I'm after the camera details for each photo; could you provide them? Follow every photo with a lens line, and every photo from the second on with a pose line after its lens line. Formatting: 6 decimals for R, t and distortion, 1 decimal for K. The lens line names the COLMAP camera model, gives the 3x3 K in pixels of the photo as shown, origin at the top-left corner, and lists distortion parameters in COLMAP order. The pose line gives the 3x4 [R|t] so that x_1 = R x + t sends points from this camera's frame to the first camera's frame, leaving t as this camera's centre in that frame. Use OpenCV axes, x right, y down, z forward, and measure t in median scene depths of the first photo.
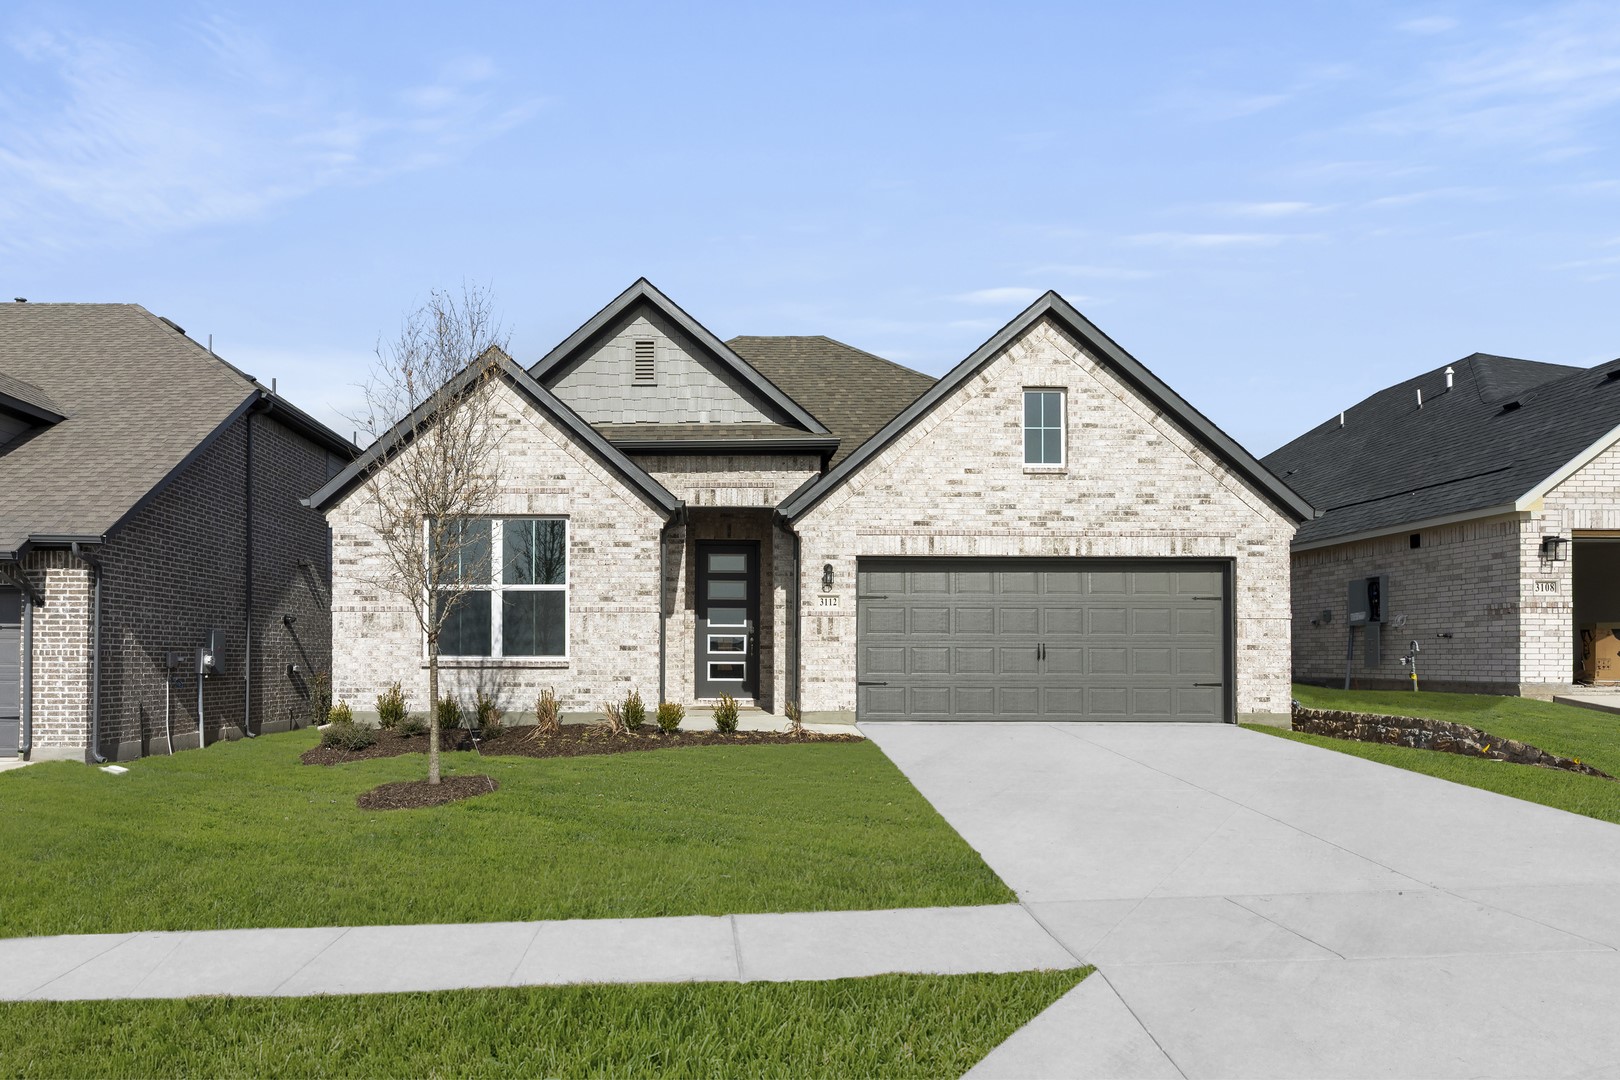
lens RADIAL K [[800.5, 0, 805.9], [0, 800.5, 535.4], [0, 0, 1]] dist [-0.000368, 0.000775]
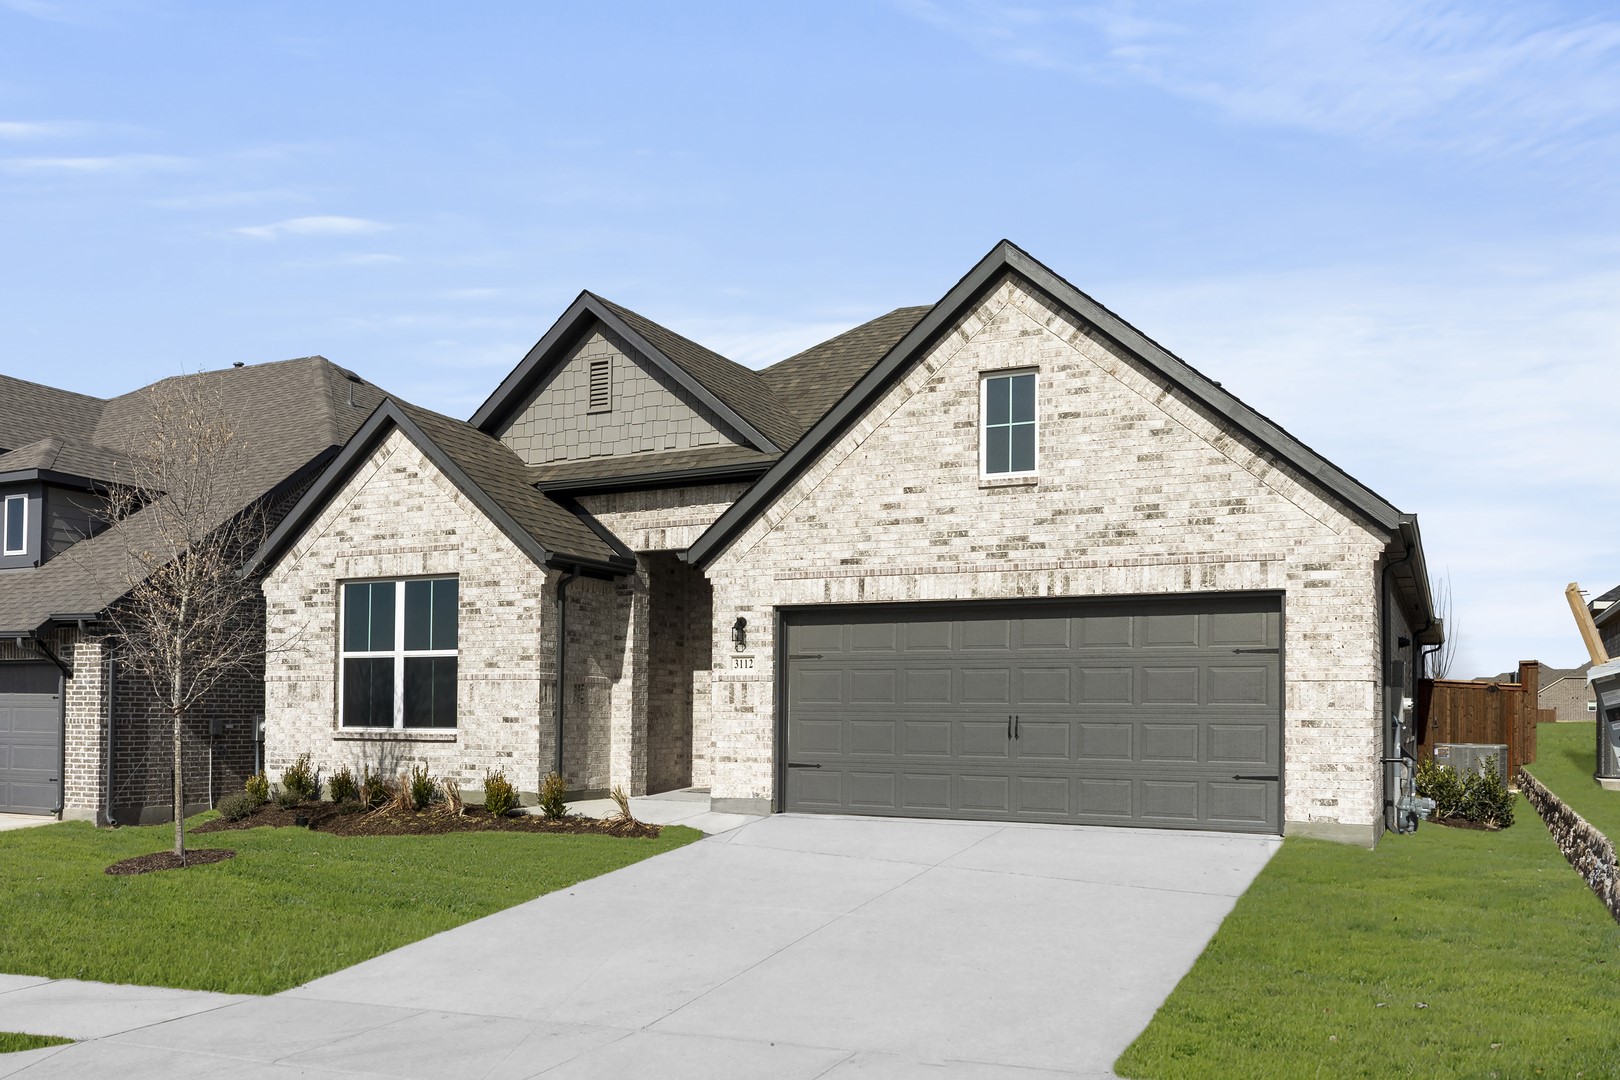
lens RADIAL K [[1081.0, 0, 808.8], [0, 1081.0, 542.2], [0, 0, 1]] dist [0.002004, -0.001319]
pose [[0.927763, -0.054722, -0.369137, 0.505139], [0.050074, 0.998499, -0.022168, -0.012857], [0.369796, 0.002082, 0.929111, 0.001609]]
